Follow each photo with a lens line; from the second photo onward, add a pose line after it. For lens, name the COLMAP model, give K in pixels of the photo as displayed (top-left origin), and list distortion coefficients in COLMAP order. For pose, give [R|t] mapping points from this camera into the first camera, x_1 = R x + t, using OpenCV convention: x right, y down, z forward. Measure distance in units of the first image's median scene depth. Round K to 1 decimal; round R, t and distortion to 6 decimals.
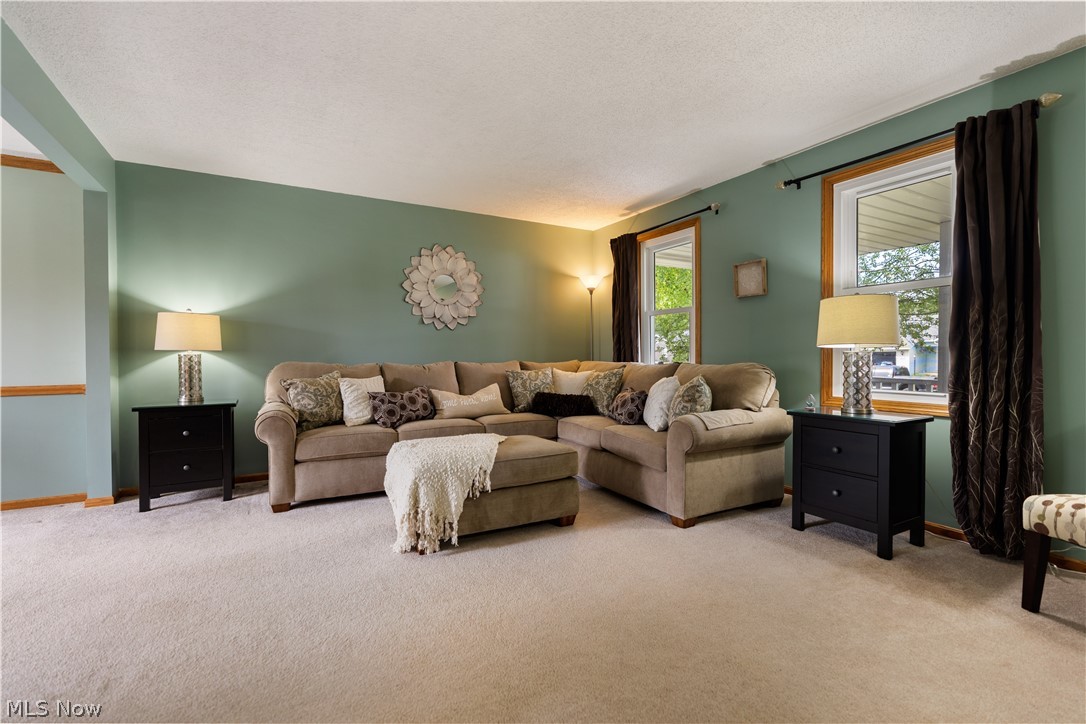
lens RADIAL K [[486.2, 0, 540.7], [0, 486.2, 354.6], [0, 0, 1]] dist [-0.007896, 0.003040]
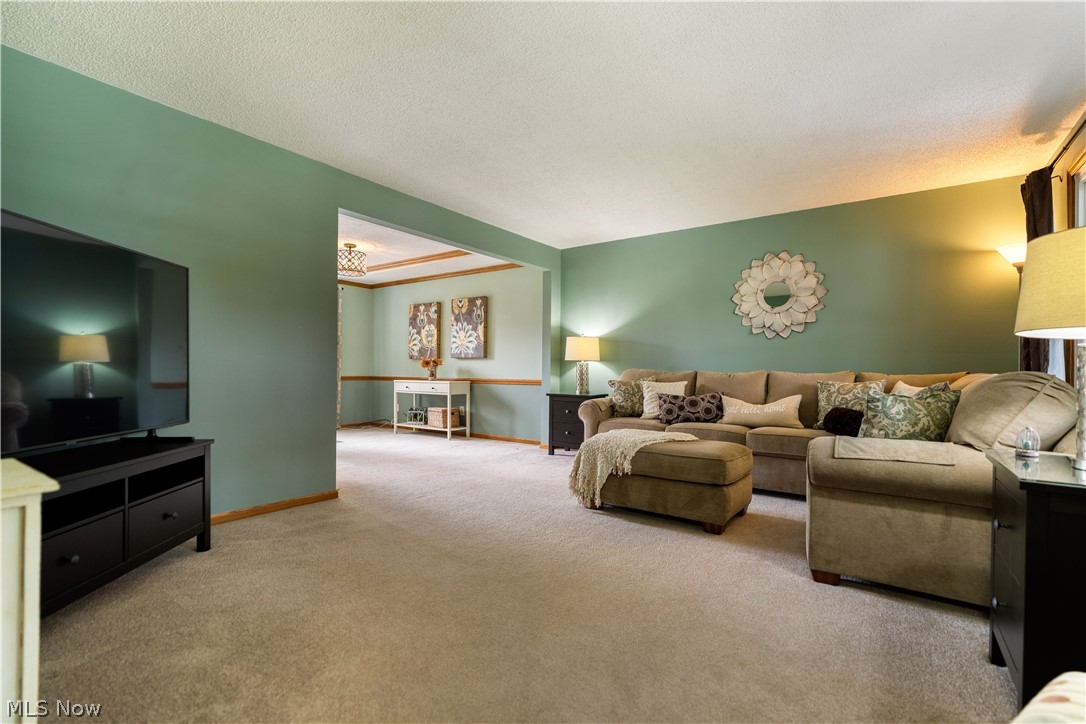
lens RADIAL K [[486.2, 0, 542.2], [0, 486.2, 367.4], [0, 0, 1]] dist [-0.007896, 0.003040]
pose [[0.429959, 0.003129, -0.902843, 0.627268], [-0.010610, 0.999942, -0.001587, 0.017219], [0.902786, 0.010262, 0.429967, 0.208784]]
